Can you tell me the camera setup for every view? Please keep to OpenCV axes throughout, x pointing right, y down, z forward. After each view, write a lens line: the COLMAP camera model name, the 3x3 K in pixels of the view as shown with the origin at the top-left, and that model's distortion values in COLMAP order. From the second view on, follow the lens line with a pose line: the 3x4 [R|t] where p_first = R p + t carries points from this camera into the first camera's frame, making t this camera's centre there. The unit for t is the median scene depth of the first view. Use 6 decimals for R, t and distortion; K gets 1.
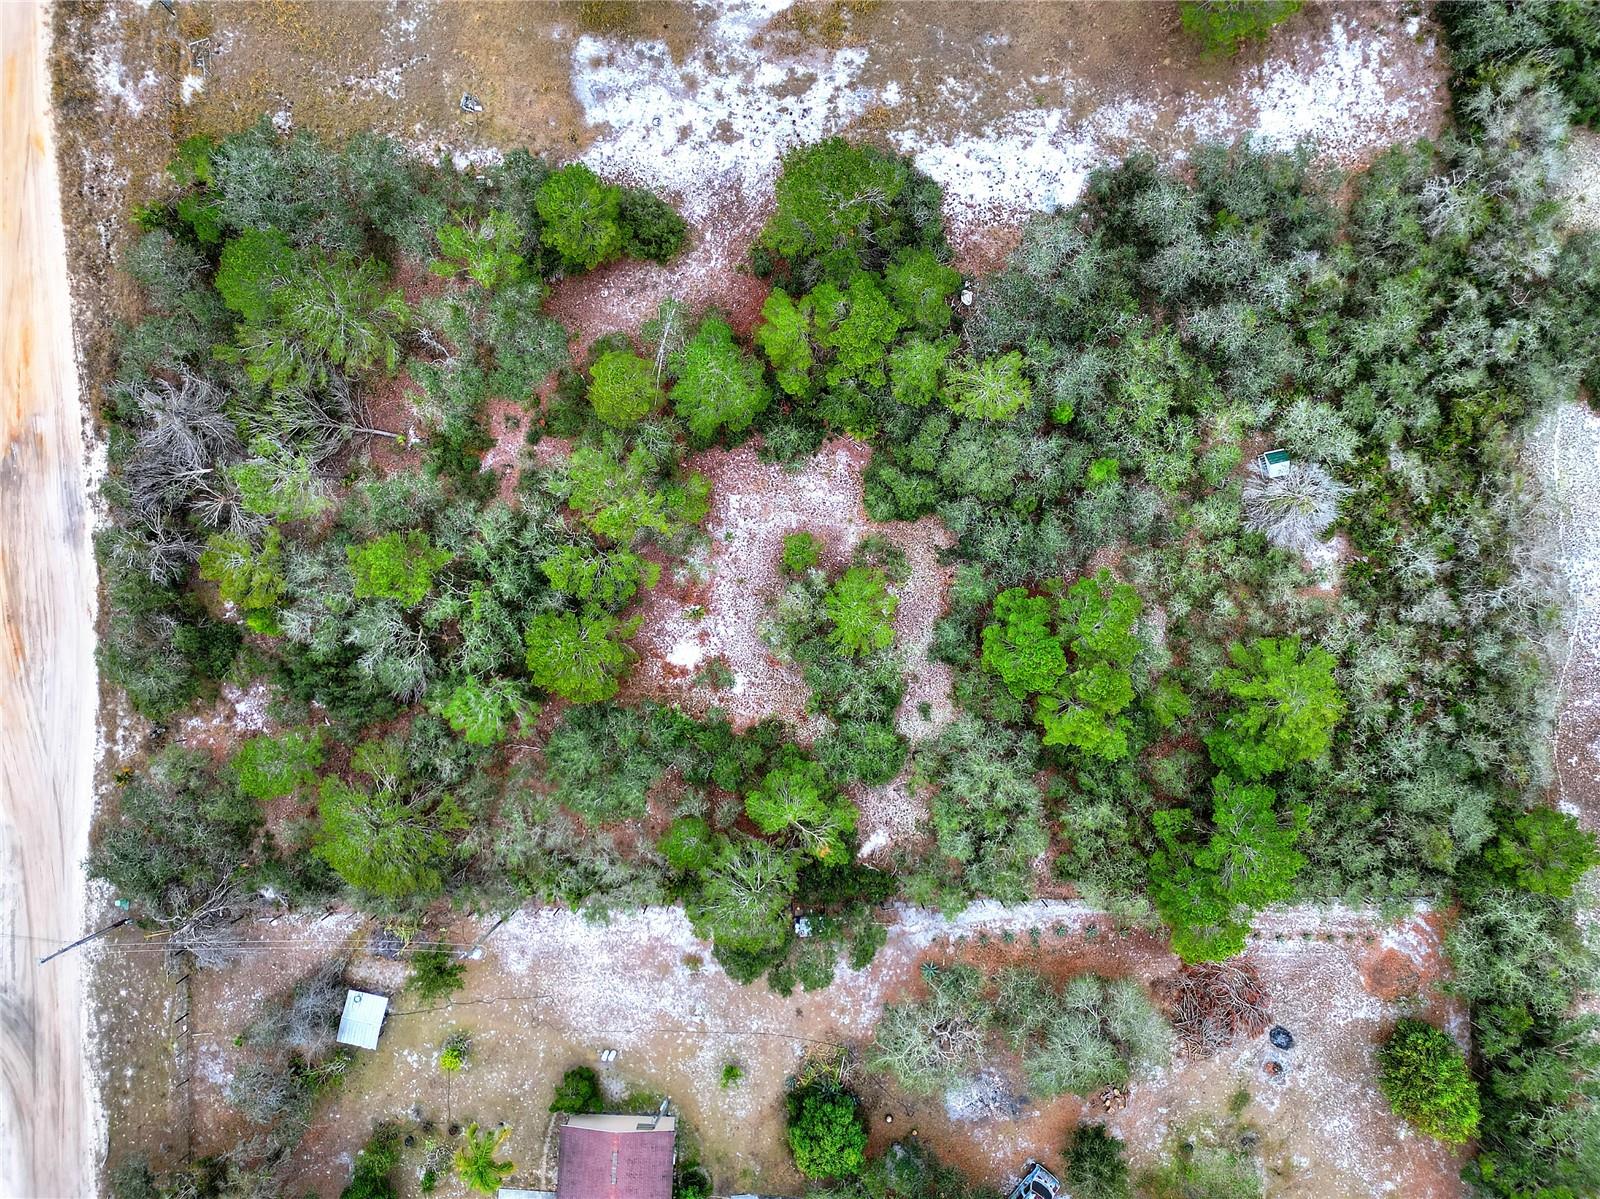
lens RADIAL K [[1108.9, 0, 796.8], [0, 1108.9, 606.3], [0, 0, 1]] dist [0.089551, -0.096478]
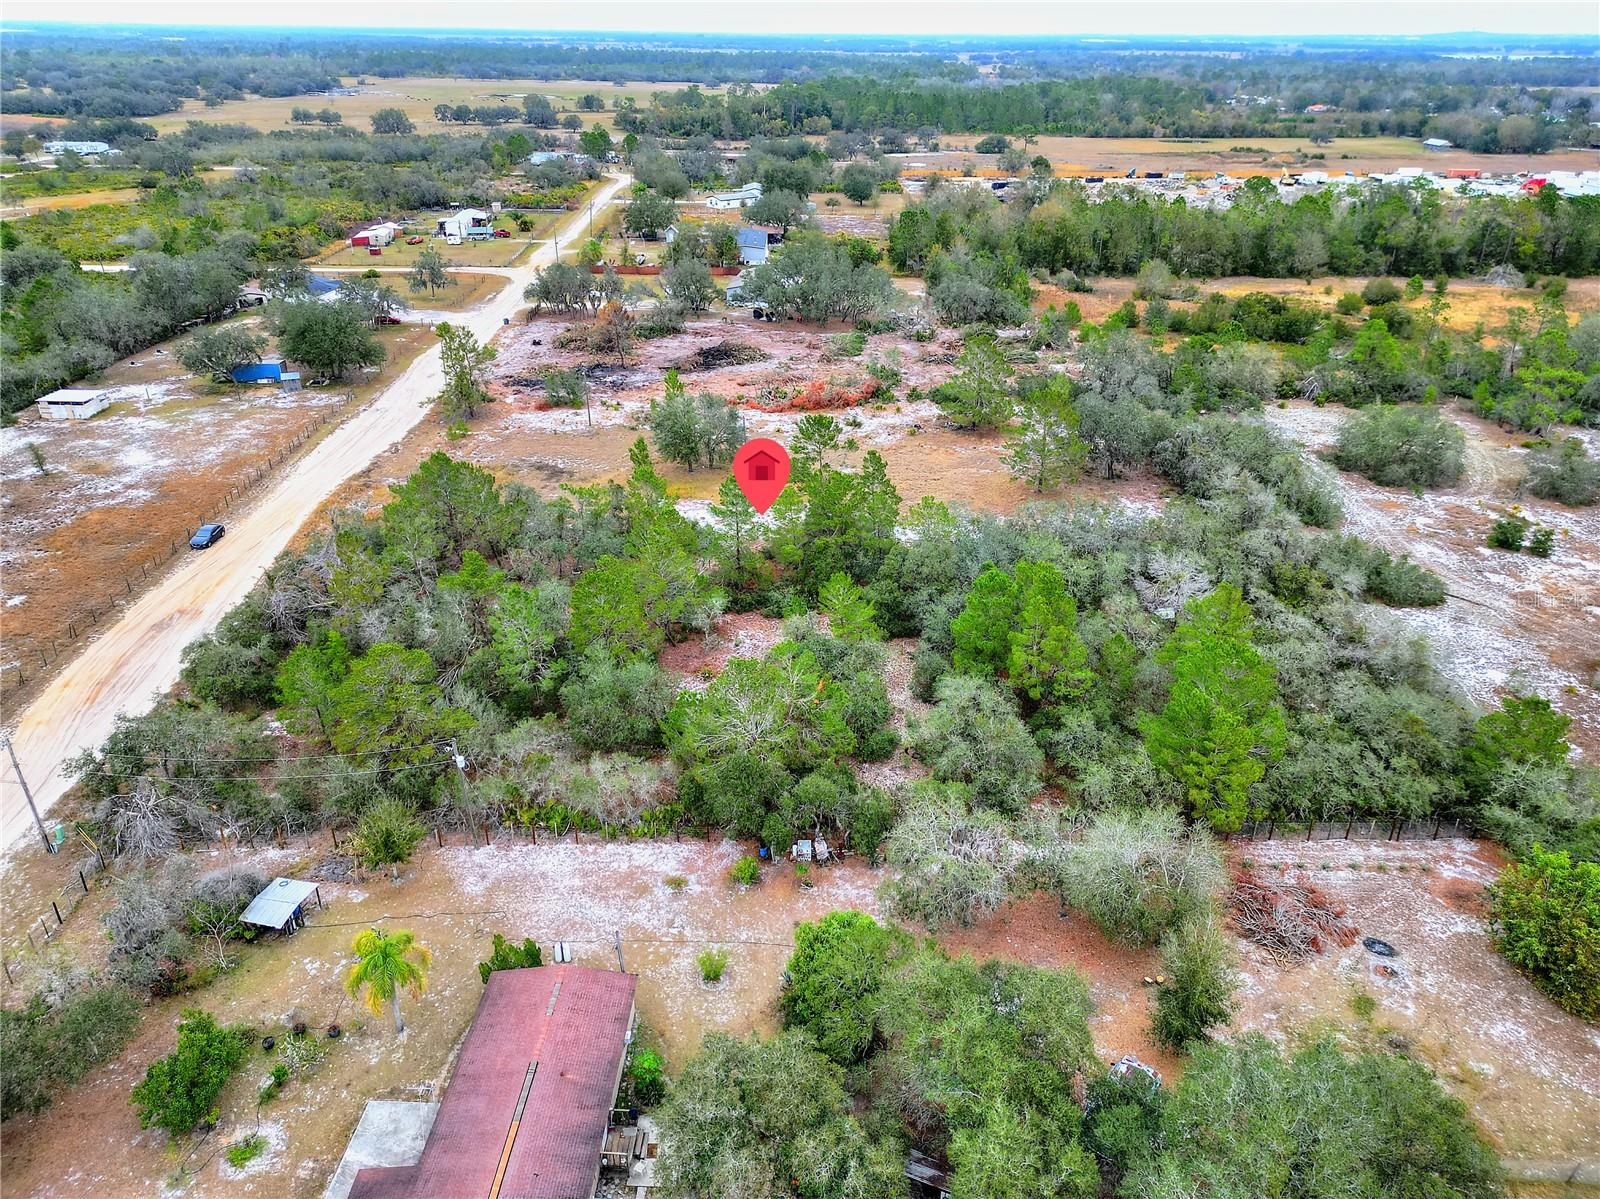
lens RADIAL K [[1108.9, 0, 796.8], [0, 1108.9, 606.3], [0, 0, 1]] dist [0.089551, -0.096478]
pose [[0.999817, 0.013868, 0.013206, -0.012820], [0.005373, 0.458773, -0.888537, 1.000536], [-0.018381, 0.888445, 0.458614, 0.404689]]
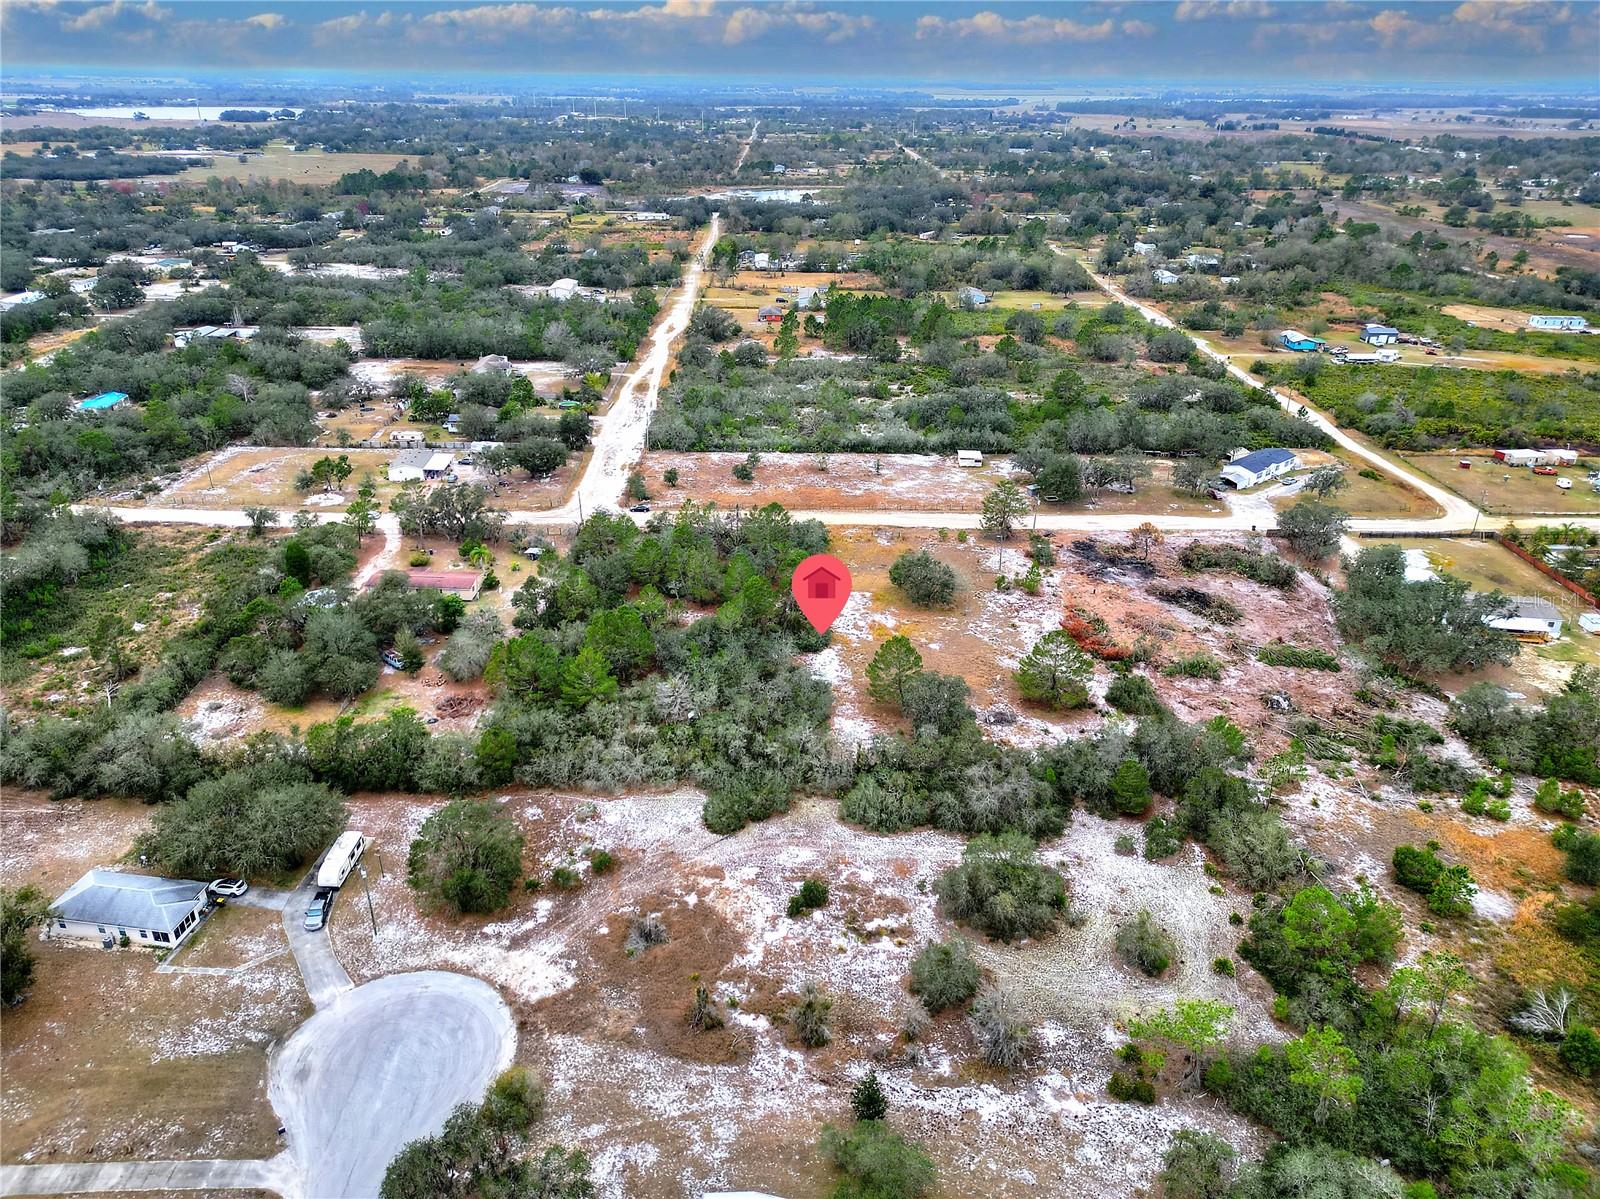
lens RADIAL K [[1108.9, 0, 796.8], [0, 1108.9, 606.3], [0, 0, 1]] dist [0.089551, -0.096478]
pose [[-0.010677, 0.432883, -0.901387, 2.295877], [-0.999943, -0.004705, 0.009585, -0.352069], [-0.000092, 0.901438, 0.432908, -0.153079]]
